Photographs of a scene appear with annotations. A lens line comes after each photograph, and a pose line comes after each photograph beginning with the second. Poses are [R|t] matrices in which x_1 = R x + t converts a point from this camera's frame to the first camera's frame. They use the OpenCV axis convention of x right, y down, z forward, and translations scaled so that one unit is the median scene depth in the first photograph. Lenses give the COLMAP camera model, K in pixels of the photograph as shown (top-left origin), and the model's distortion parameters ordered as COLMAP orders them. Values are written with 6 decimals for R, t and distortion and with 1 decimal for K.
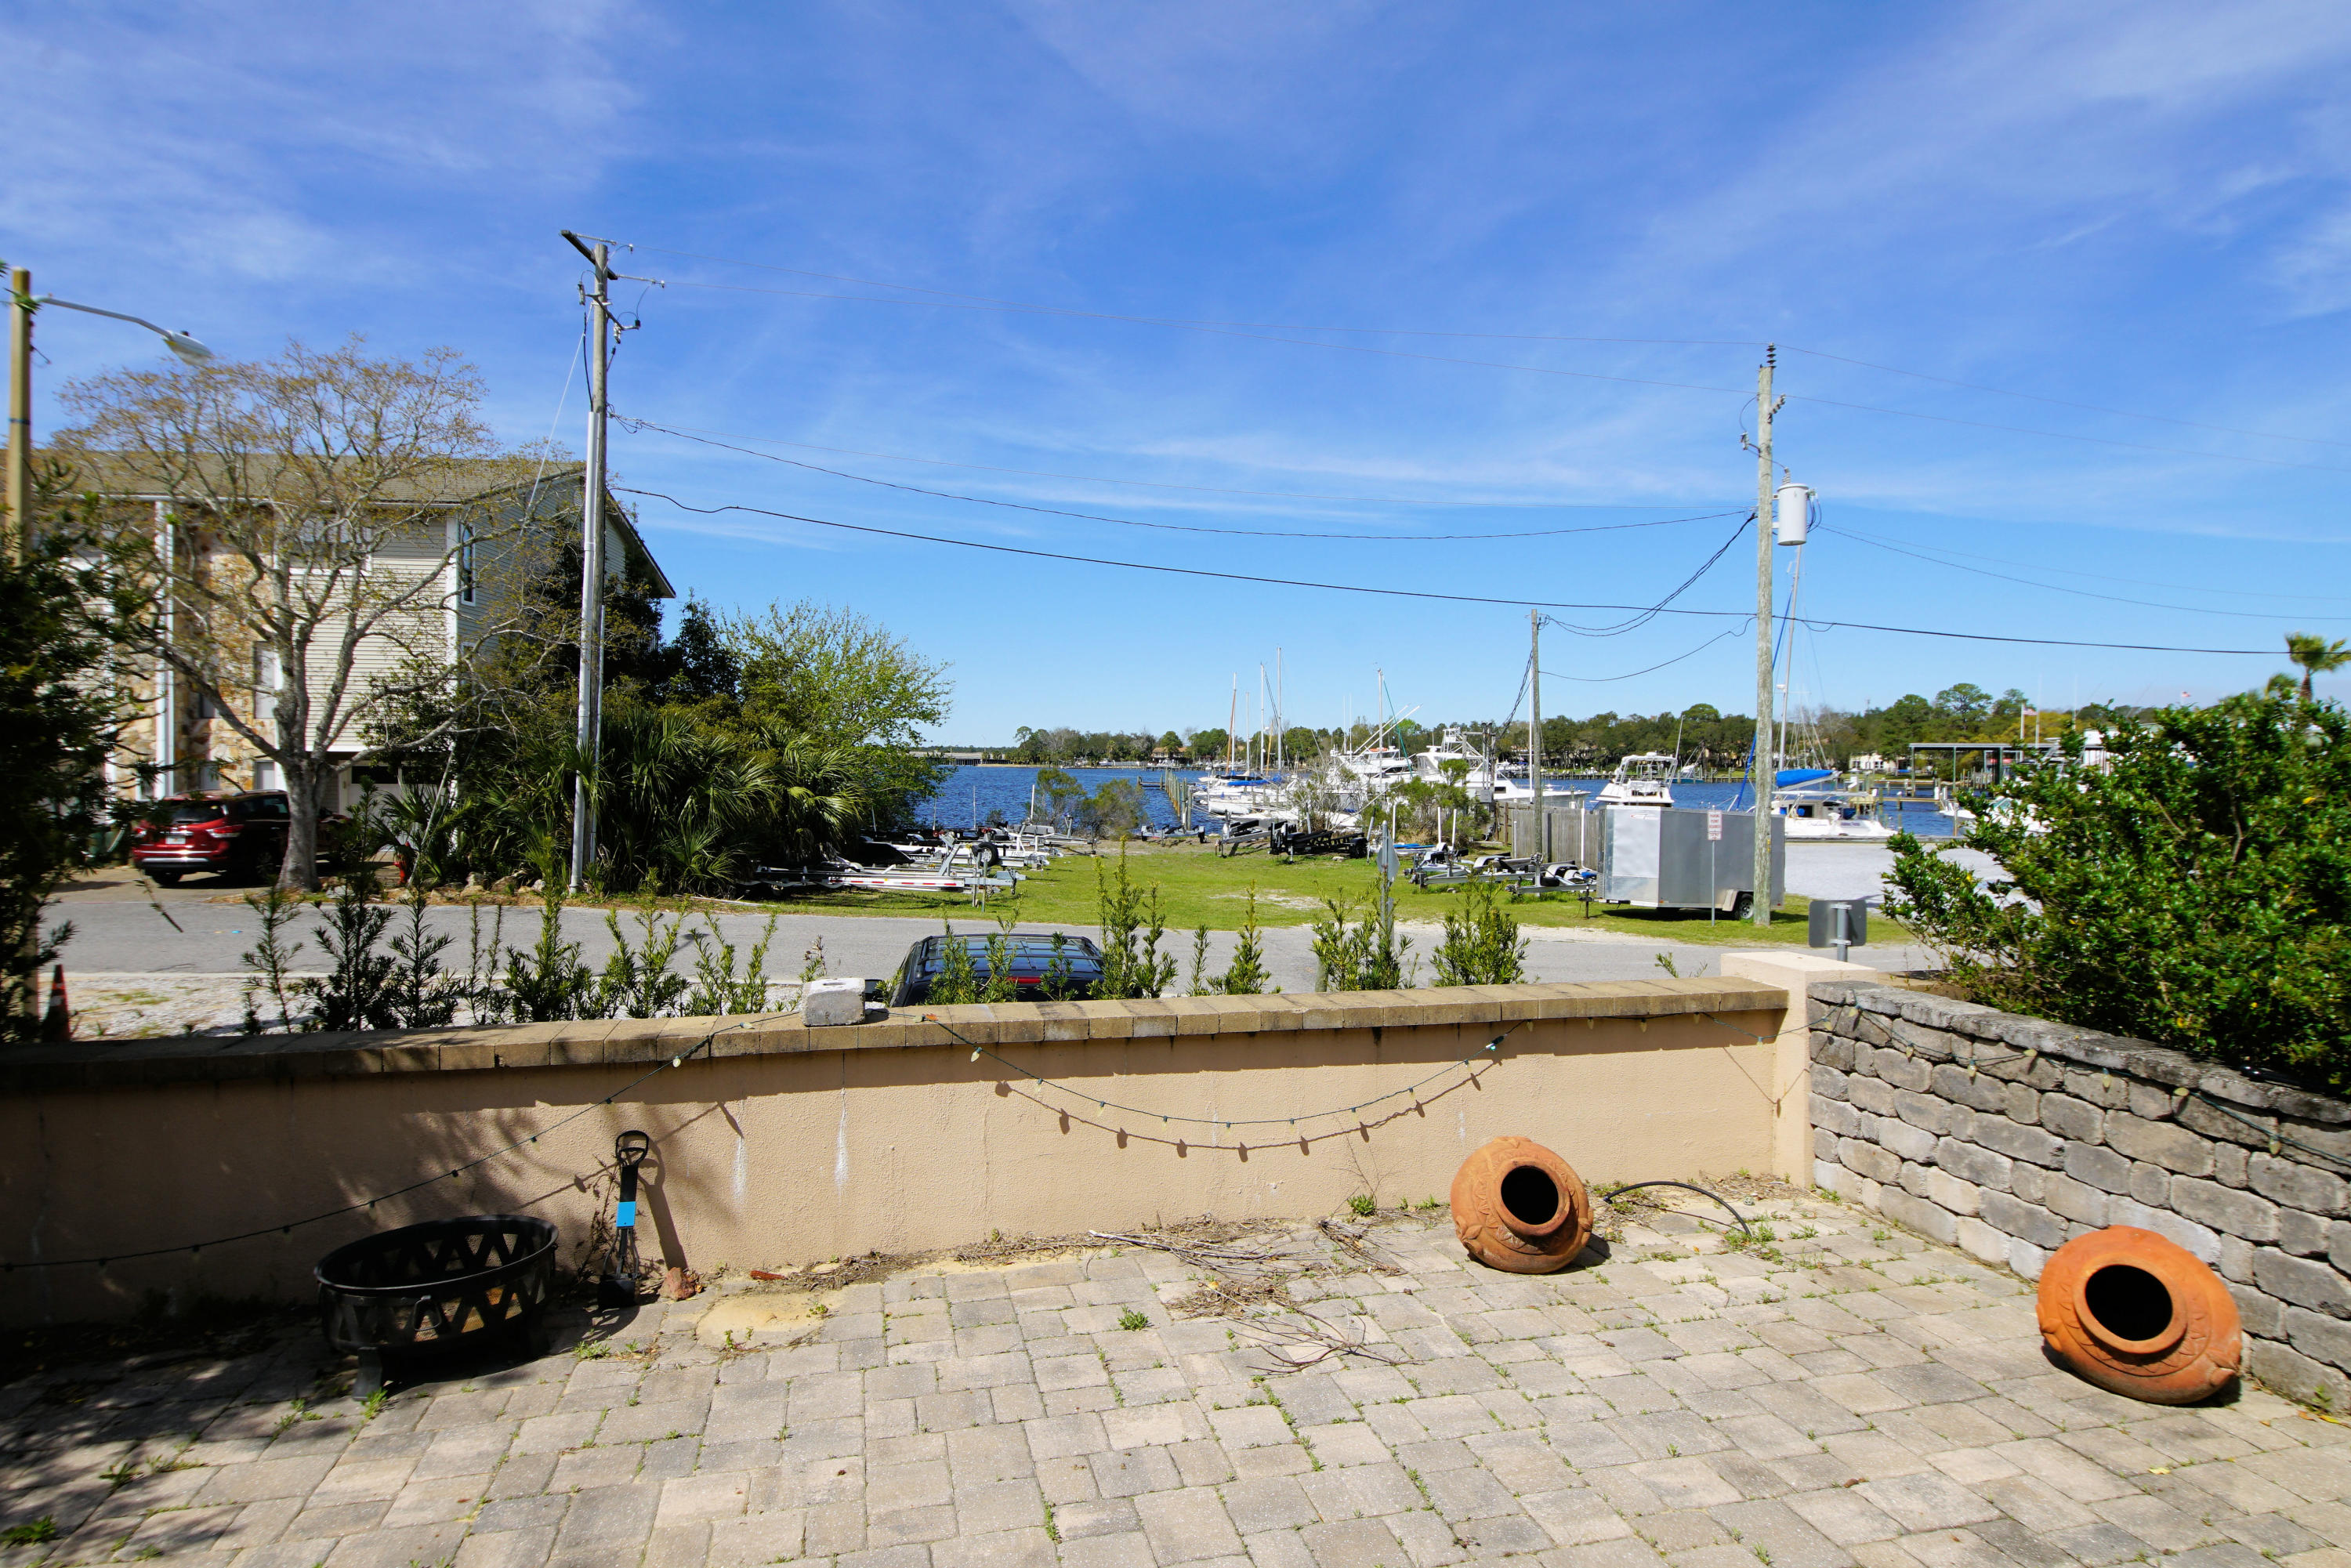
lens RADIAL K [[1274.6, 0, 1149.2], [0, 1274.6, 775.4], [0, 0, 1]] dist [0.038230, -0.033861]
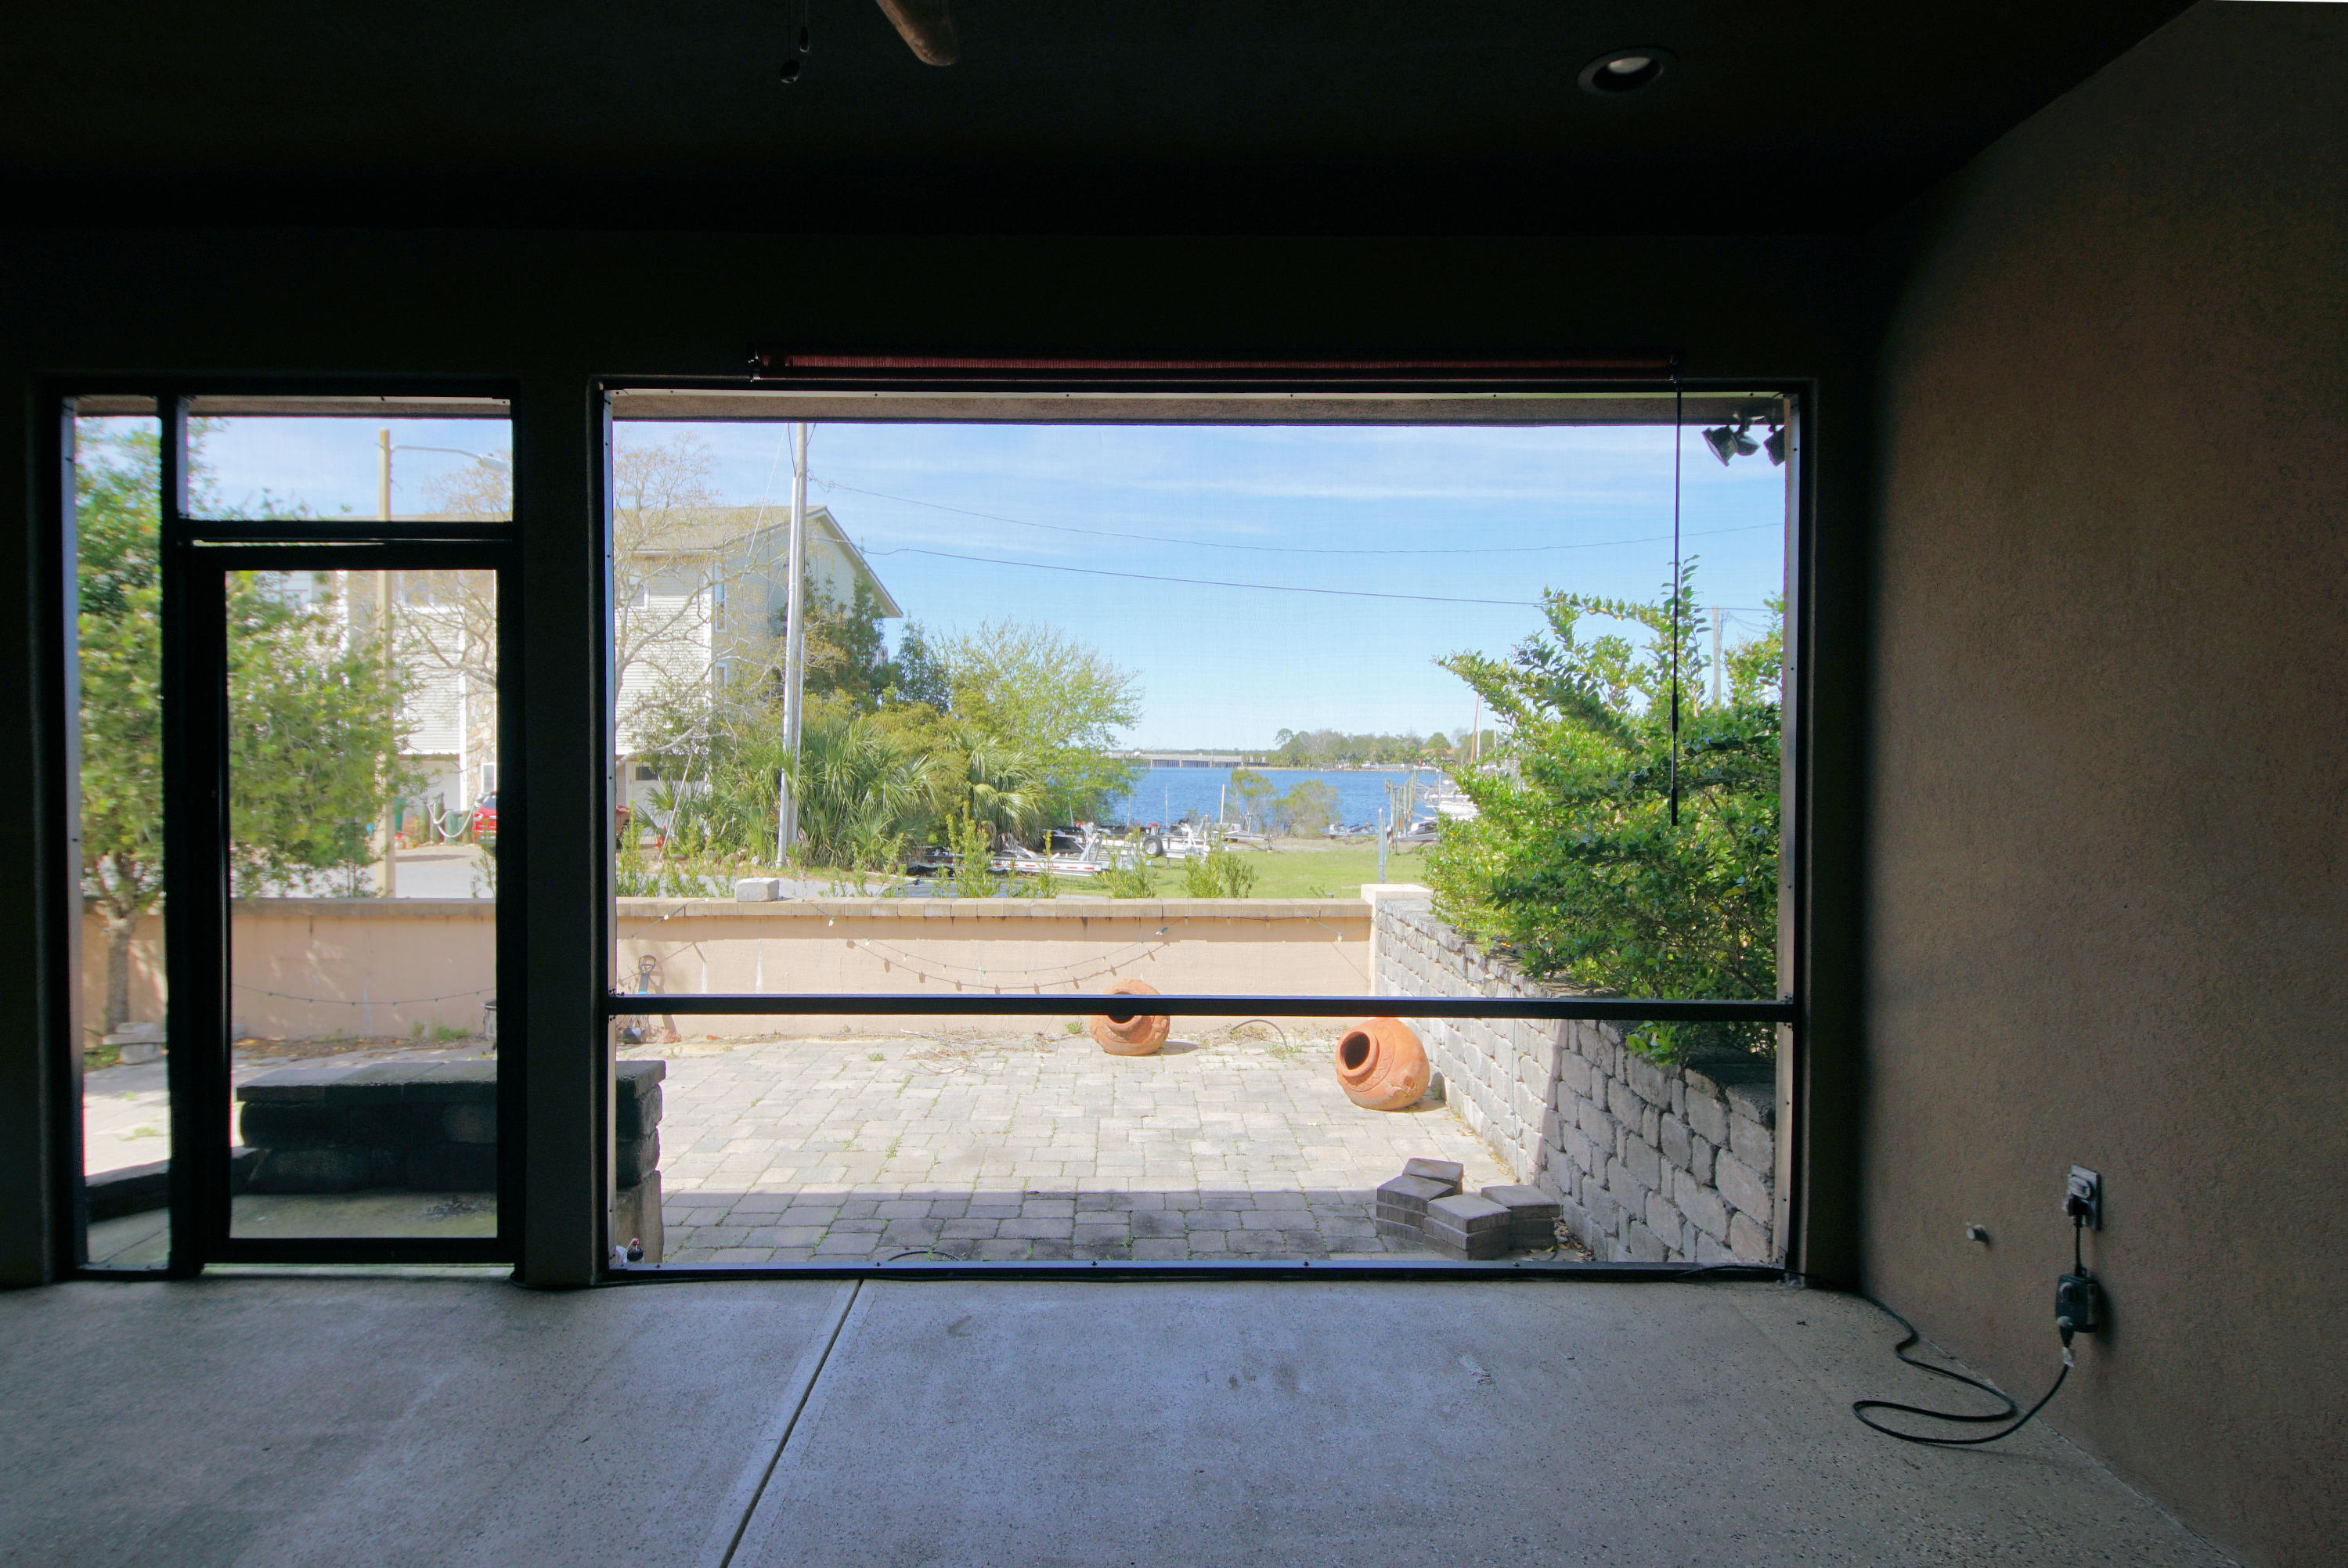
lens RADIAL K [[1307.8, 0, 1119.2], [0, 1307.8, 776.2], [0, 0, 1]] dist [0.020023, -0.001934]
pose [[0.973955, 0.000255, -0.226743, 0.086540], [-0.000742, 0.999998, -0.002064, 0.003326], [0.226742, 0.002179, 0.973953, -0.085595]]
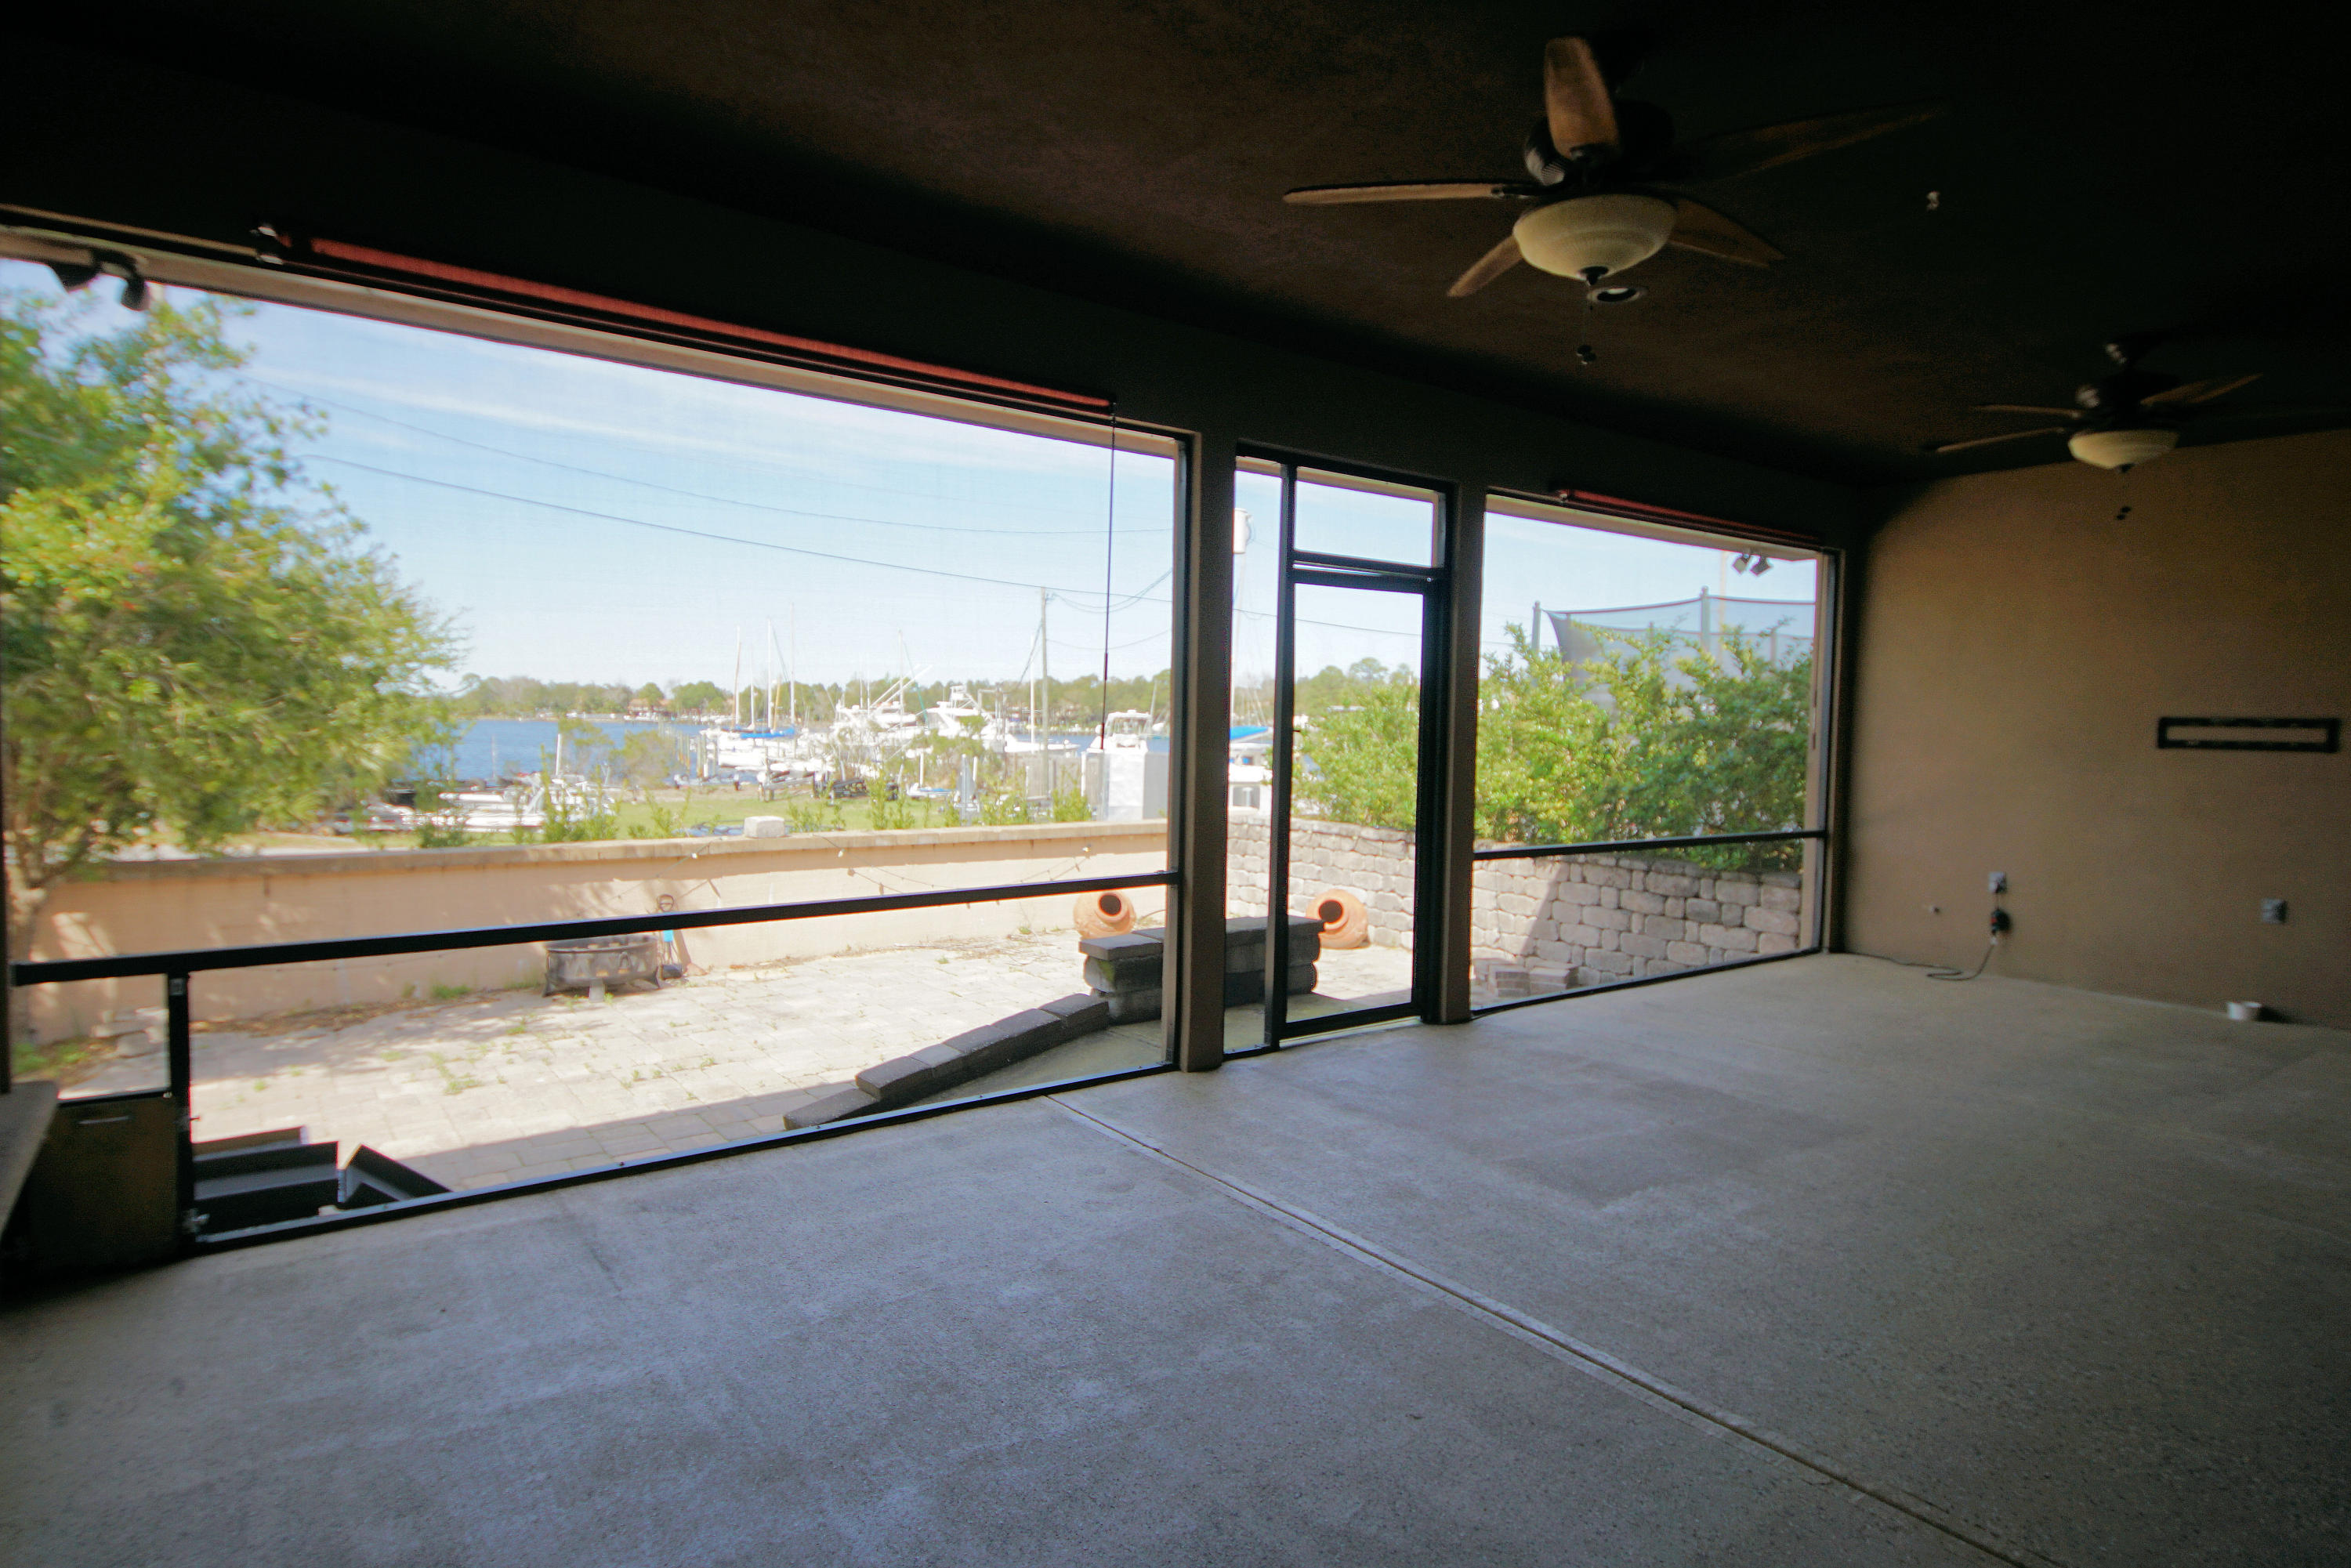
lens RADIAL K [[1274.6, 0, 1149.2], [0, 1274.6, 775.4], [0, 0, 1]] dist [0.038230, -0.033861]
pose [[0.924261, -0.006216, 0.381711, -0.059084], [-0.006794, 0.999441, 0.032725, 0.004668], [-0.381701, -0.032839, 0.923702, -0.128715]]
